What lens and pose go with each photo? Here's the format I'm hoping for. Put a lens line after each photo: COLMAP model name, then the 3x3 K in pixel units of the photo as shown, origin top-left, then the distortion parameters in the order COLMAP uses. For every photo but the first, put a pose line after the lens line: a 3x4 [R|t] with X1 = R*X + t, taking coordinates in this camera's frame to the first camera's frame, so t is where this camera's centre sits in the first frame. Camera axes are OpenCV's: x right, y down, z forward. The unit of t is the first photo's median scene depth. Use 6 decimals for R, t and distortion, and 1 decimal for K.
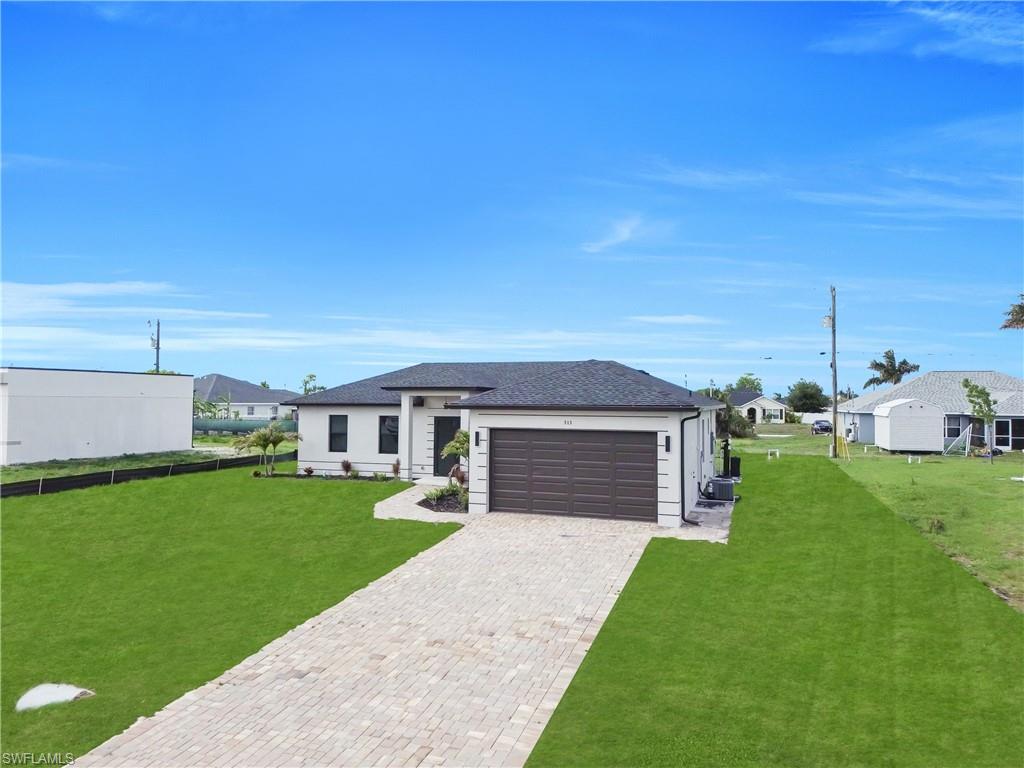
lens RADIAL K [[714.8, 0, 512.0], [0, 714.8, 384.0], [0, 0, 1]] dist [0.068050, -0.075233]
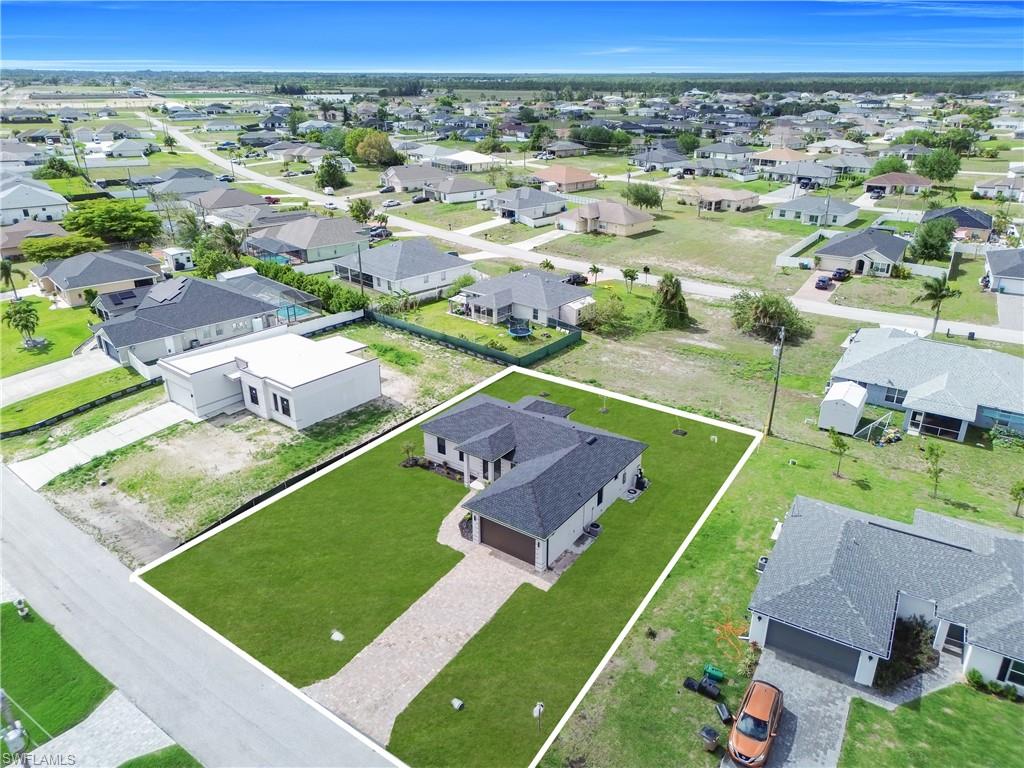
lens RADIAL K [[714.8, 0, 512.0], [0, 714.8, 384.0], [0, 0, 1]] dist [0.068050, -0.075233]
pose [[0.961908, 0.107507, -0.251346, 0.700330], [0.007586, 0.908576, 0.417651, -1.492167], [0.273267, -0.403649, 0.873151, -1.015505]]
